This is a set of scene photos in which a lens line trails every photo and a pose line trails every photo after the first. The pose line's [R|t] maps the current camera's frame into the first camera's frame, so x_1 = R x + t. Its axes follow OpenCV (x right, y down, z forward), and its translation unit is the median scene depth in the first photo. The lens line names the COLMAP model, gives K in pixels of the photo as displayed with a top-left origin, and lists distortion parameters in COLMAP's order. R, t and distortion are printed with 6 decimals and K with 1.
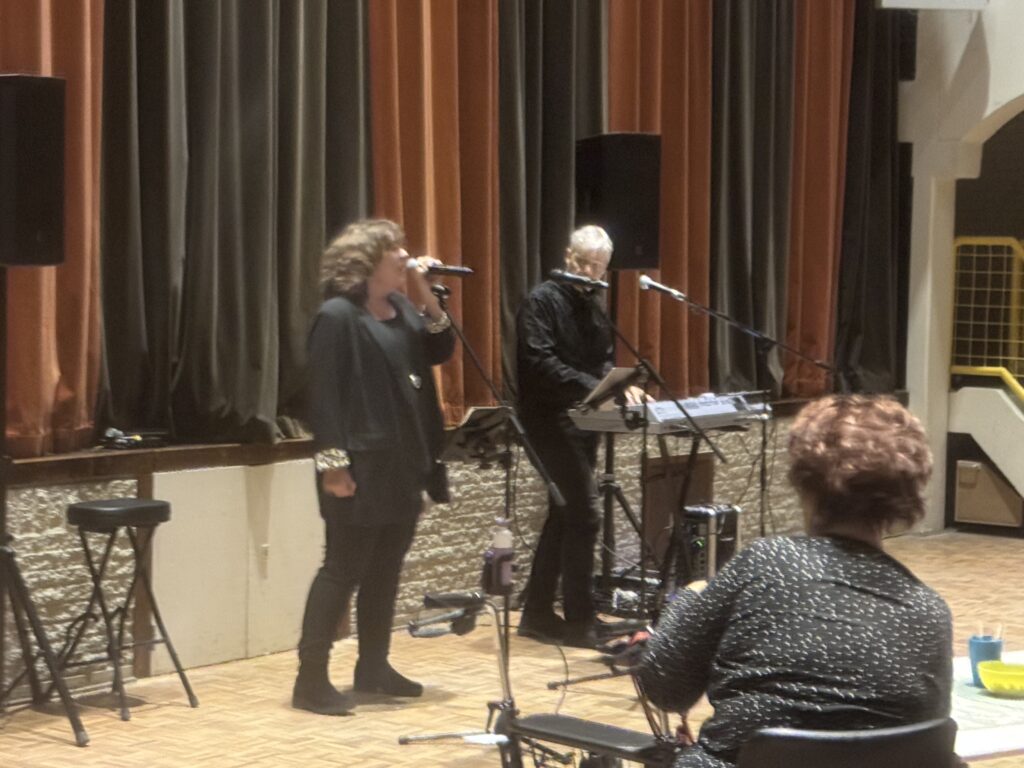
lens RADIAL K [[2243.8, 0, 522.4], [0, 2243.8, 433.2], [0, 0, 1]] dist [0.098056, 0.000000]
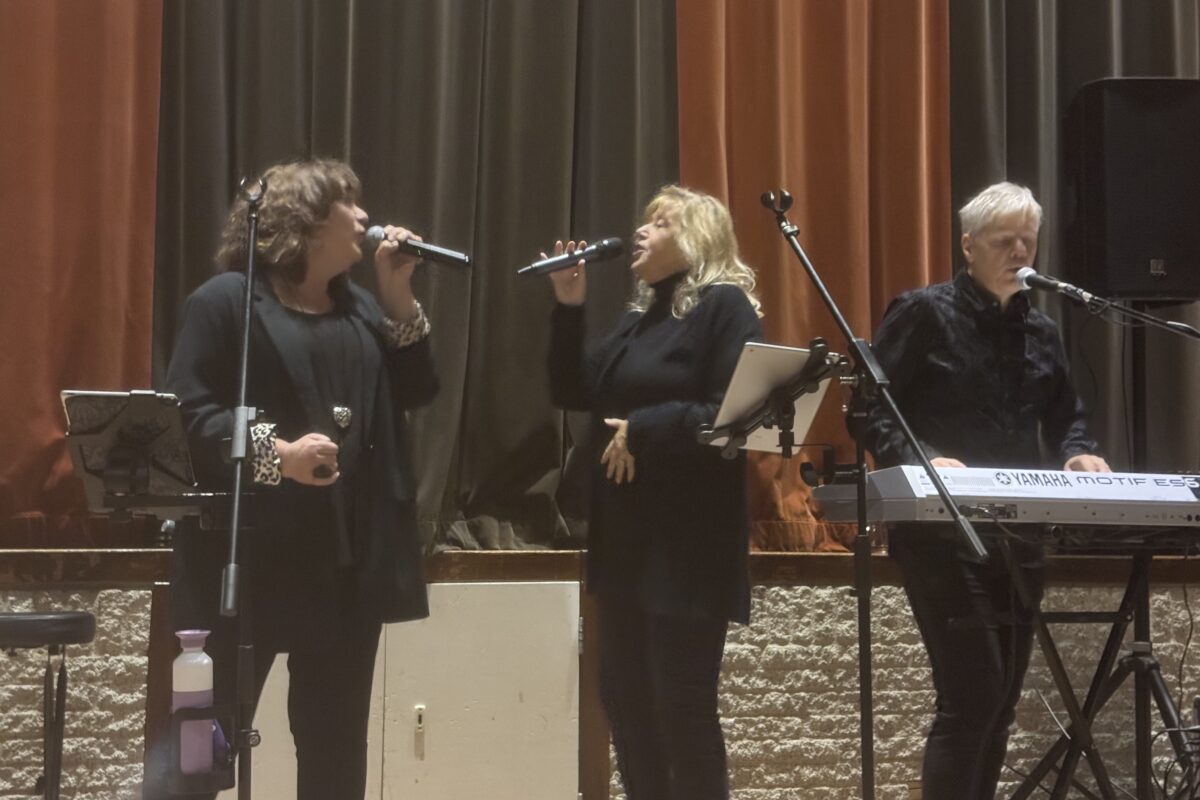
lens RADIAL K [[1695.6, 0, 600.5], [0, 1695.6, 410.3], [0, 0, 1]] dist [0.049300, 0.000000]
pose [[0.807089, -0.054304, -0.587927, 0.237148], [-0.038930, 0.988700, -0.144762, 0.035064], [0.589145, 0.139724, 0.795855, 0.645628]]
